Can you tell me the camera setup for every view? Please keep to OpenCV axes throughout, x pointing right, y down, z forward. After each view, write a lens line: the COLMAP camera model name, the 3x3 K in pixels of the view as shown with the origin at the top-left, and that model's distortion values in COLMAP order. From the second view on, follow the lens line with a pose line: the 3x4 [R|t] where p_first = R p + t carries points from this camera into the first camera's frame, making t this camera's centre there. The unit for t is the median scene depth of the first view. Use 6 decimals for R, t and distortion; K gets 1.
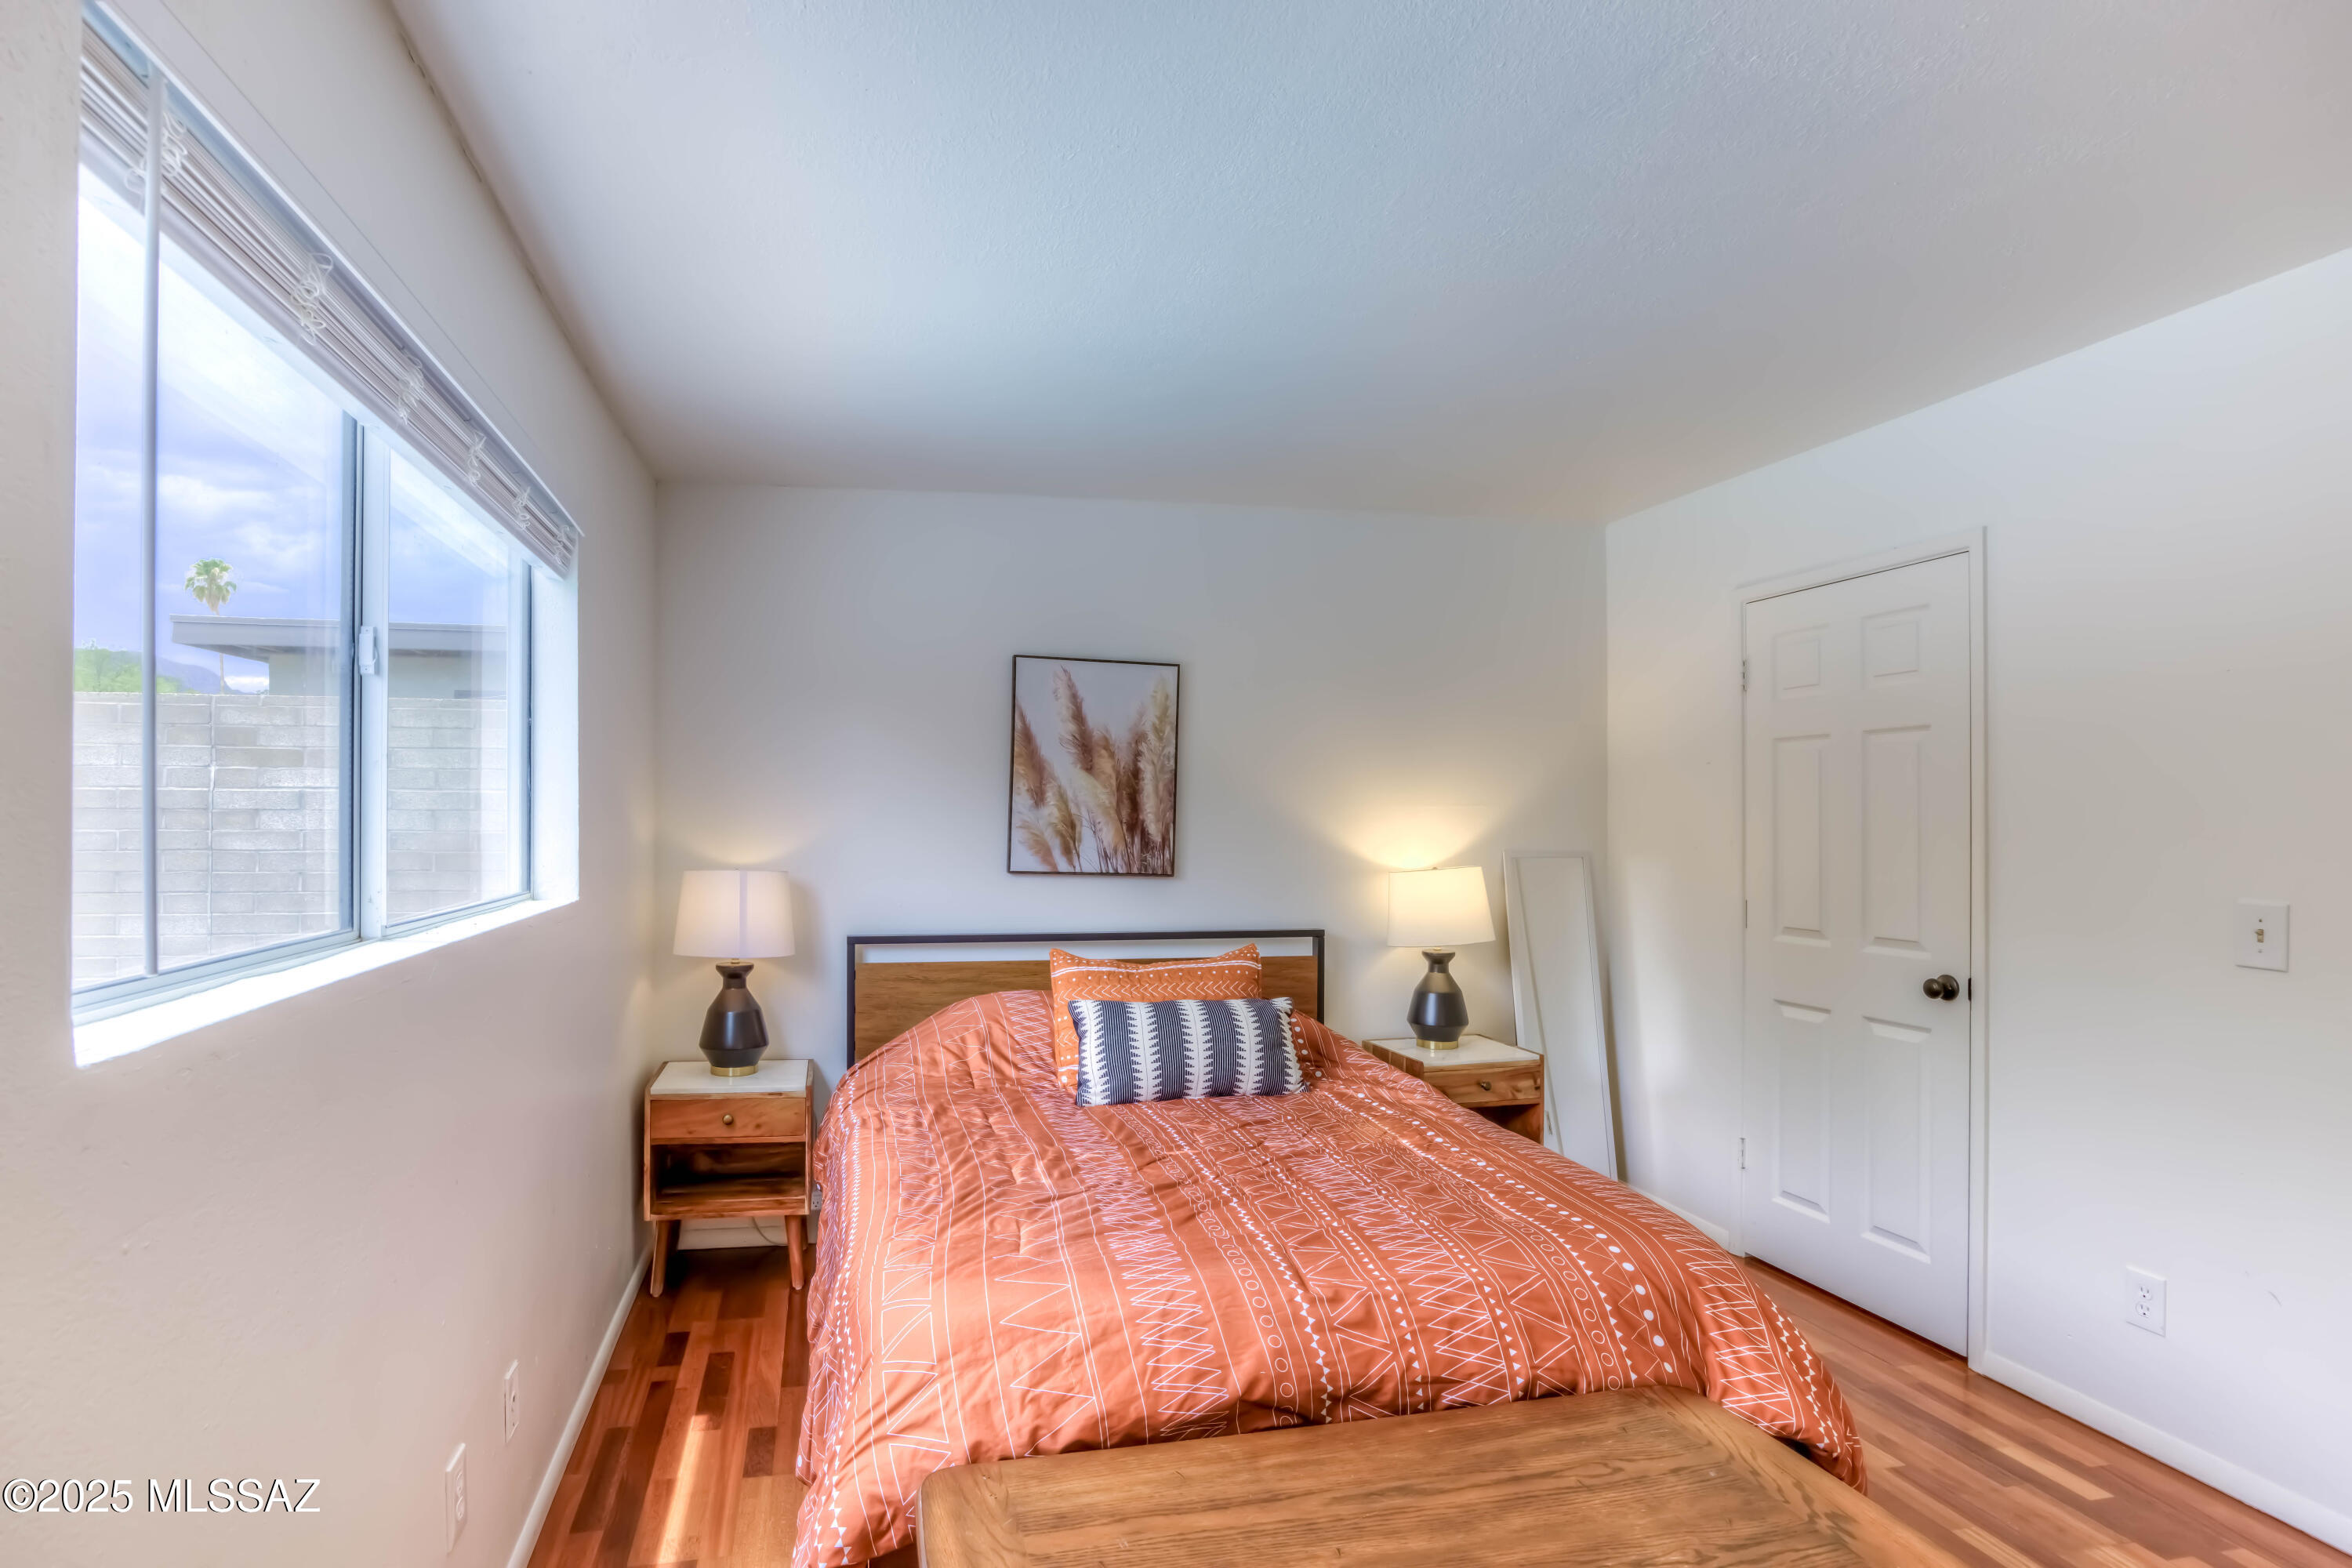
lens RADIAL K [[1225.4, 0, 1066.3], [0, 1225.4, 797.8], [0, 0, 1]] dist [-0.030492, 0.000244]
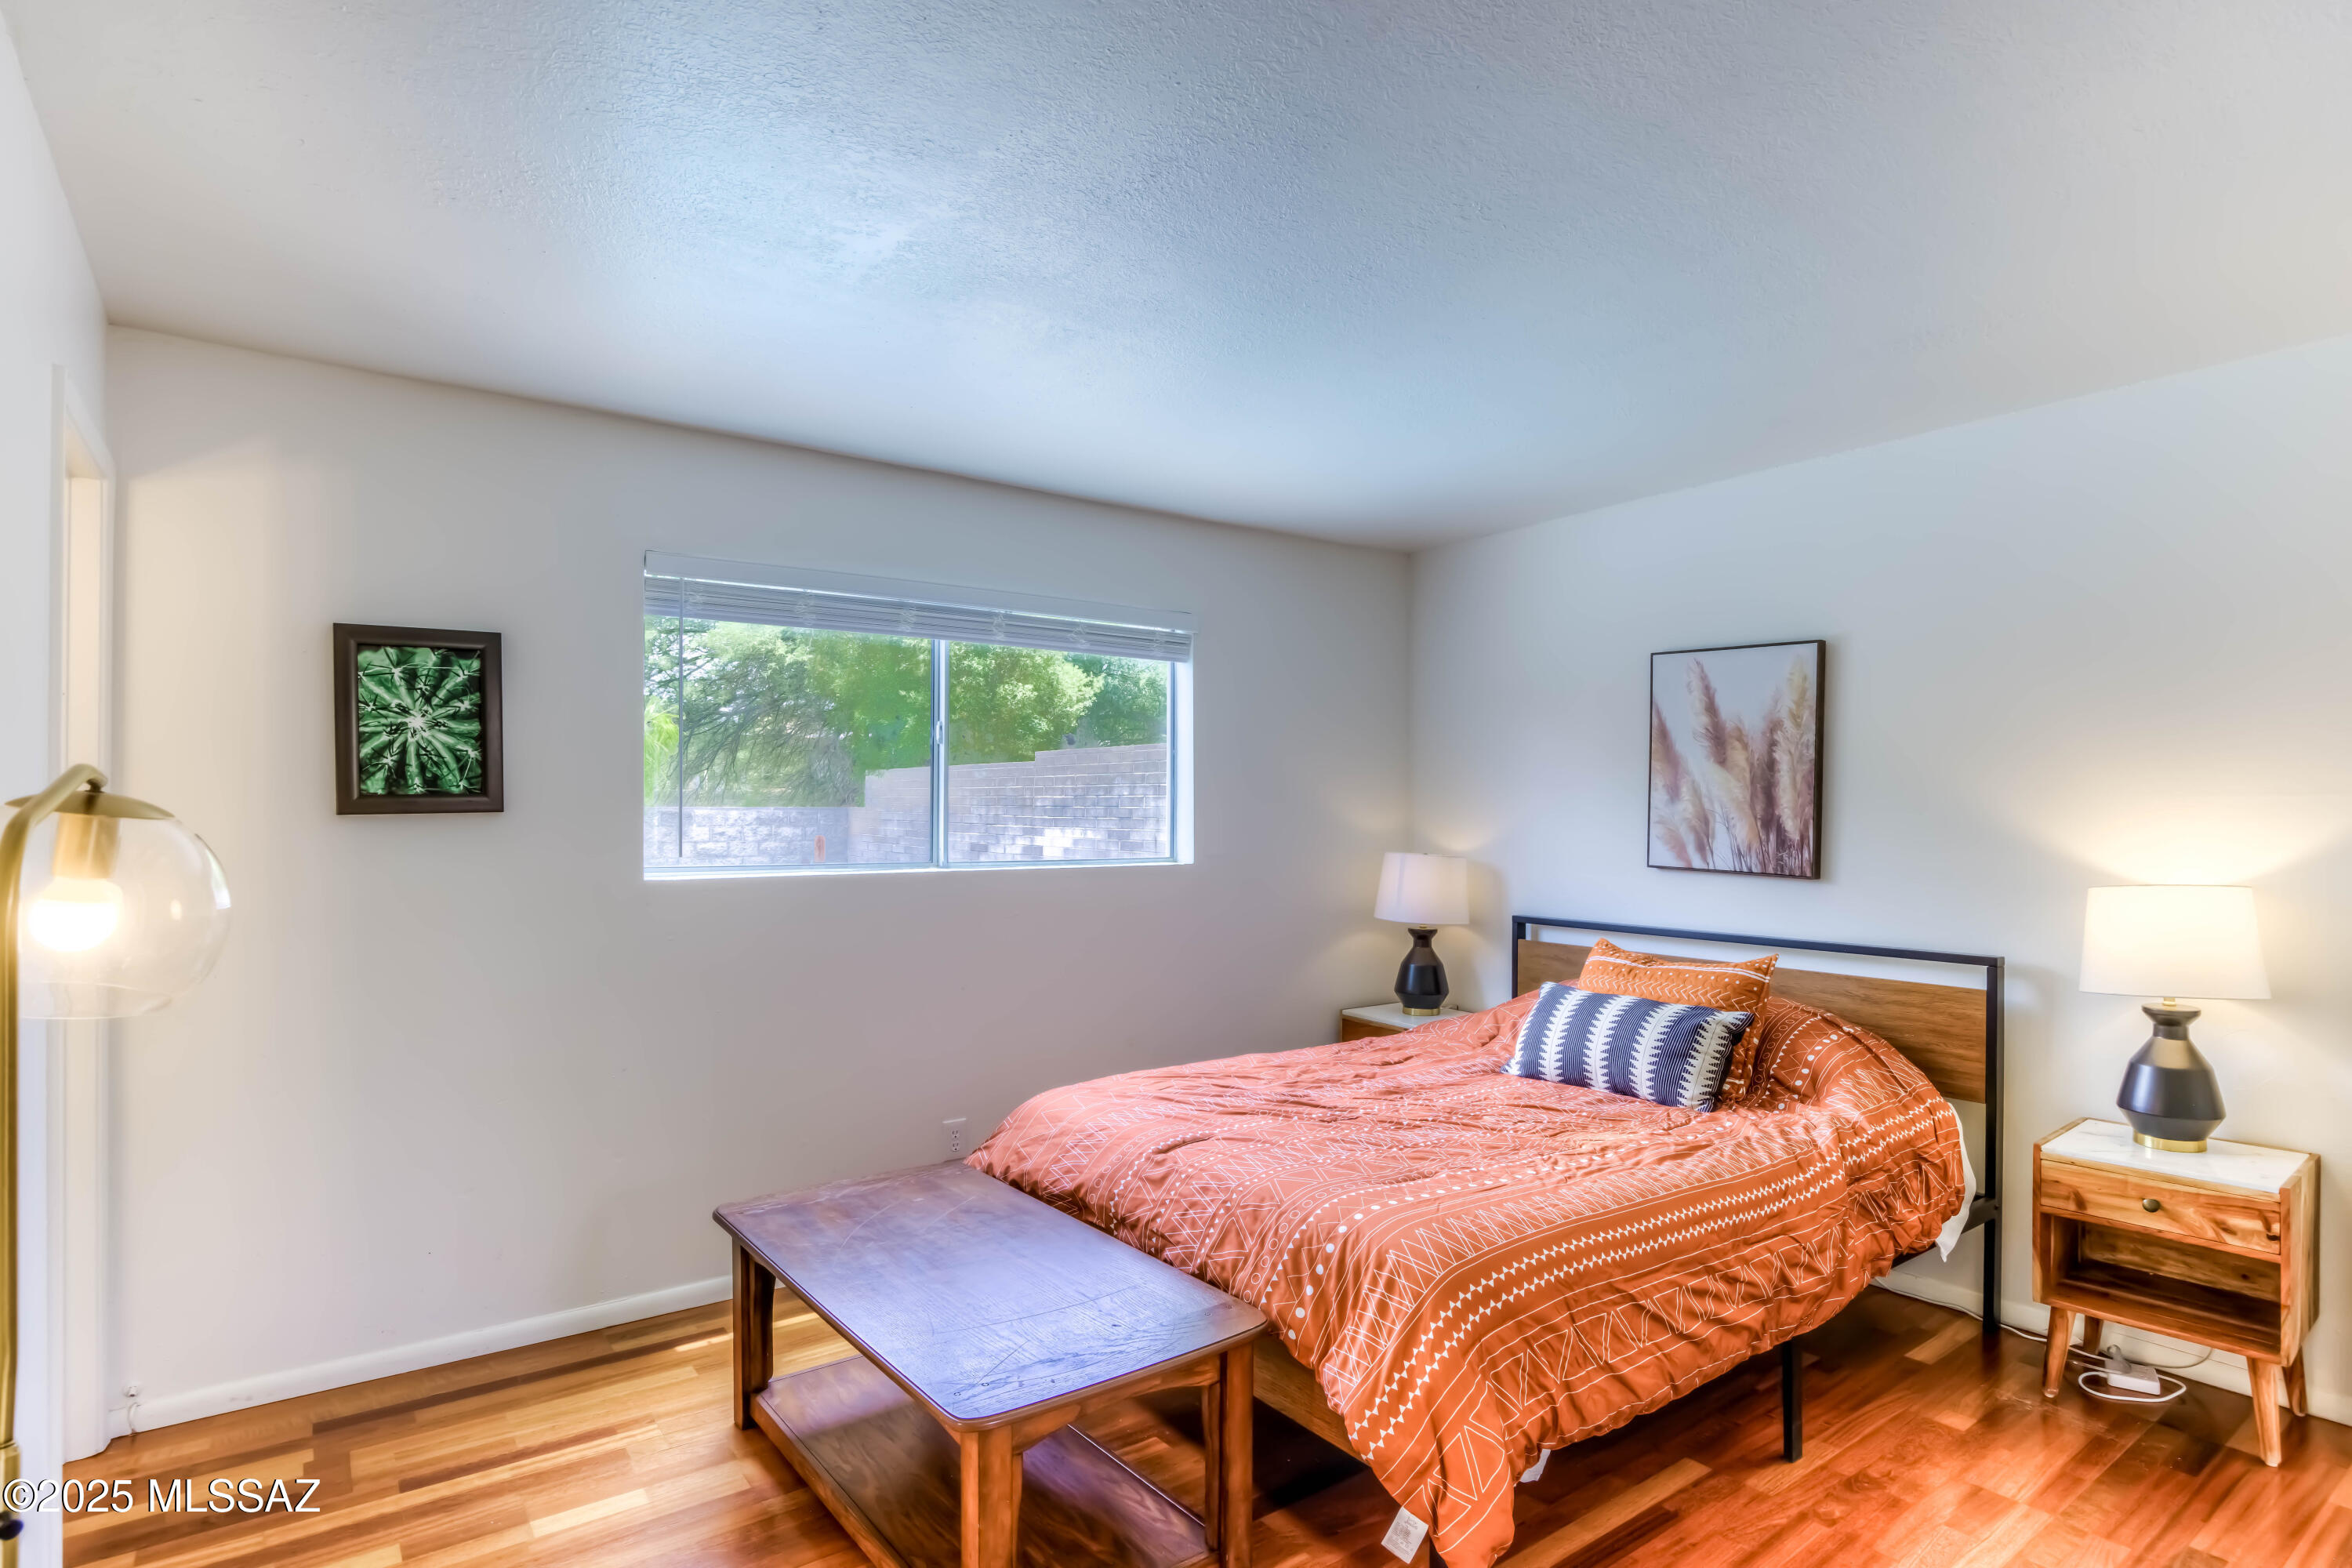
lens RADIAL K [[1253.4, 0, 1205.9], [0, 1253.4, 796.3], [0, 0, 1]] dist [-0.006791, -0.000446]
pose [[0.428473, -0.012416, -0.903469, 0.735459], [0.010856, 0.999904, -0.008593, 0.007241], [0.903489, -0.006126, 0.428567, 0.218434]]
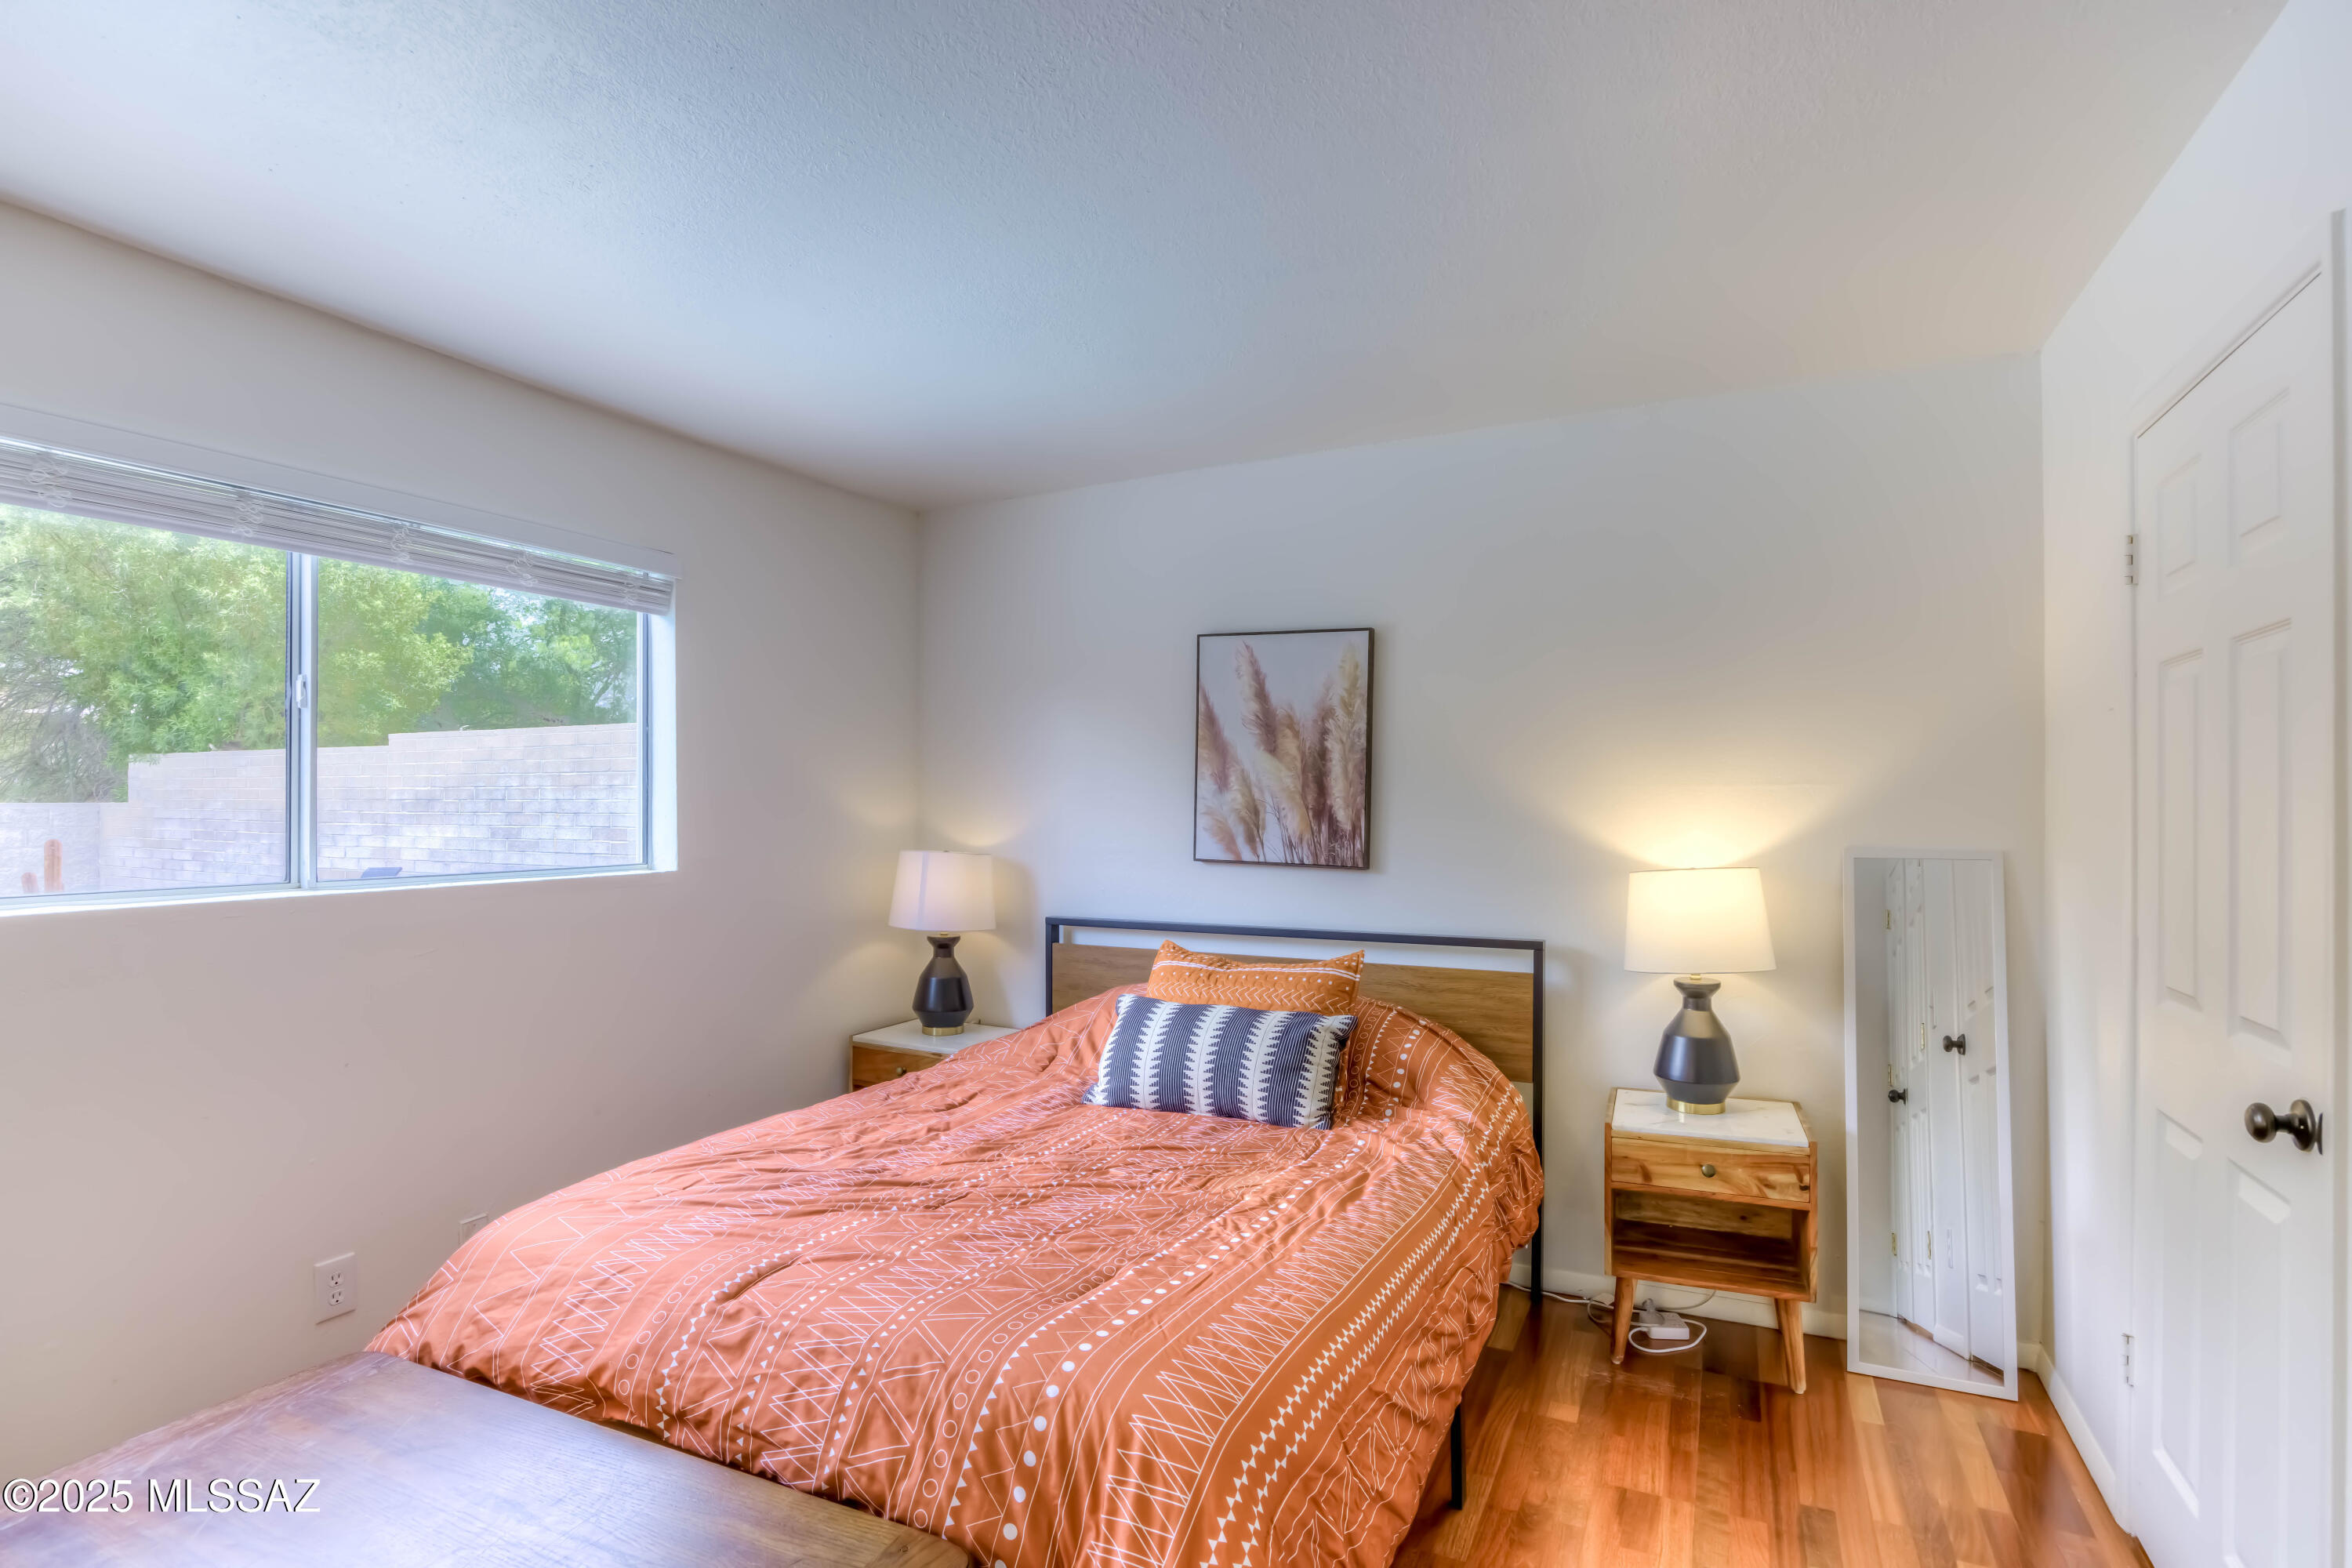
lens RADIAL K [[1199.8, 0, 1176.0], [0, 1199.8, 784.0], [0, 0, 1]] dist [-0.030564, 0.008649]
pose [[0.789216, -0.014620, -0.613941, 0.520967], [0.013022, 0.999890, -0.007071, 0.007252], [0.613977, -0.002414, 0.789320, 0.242847]]
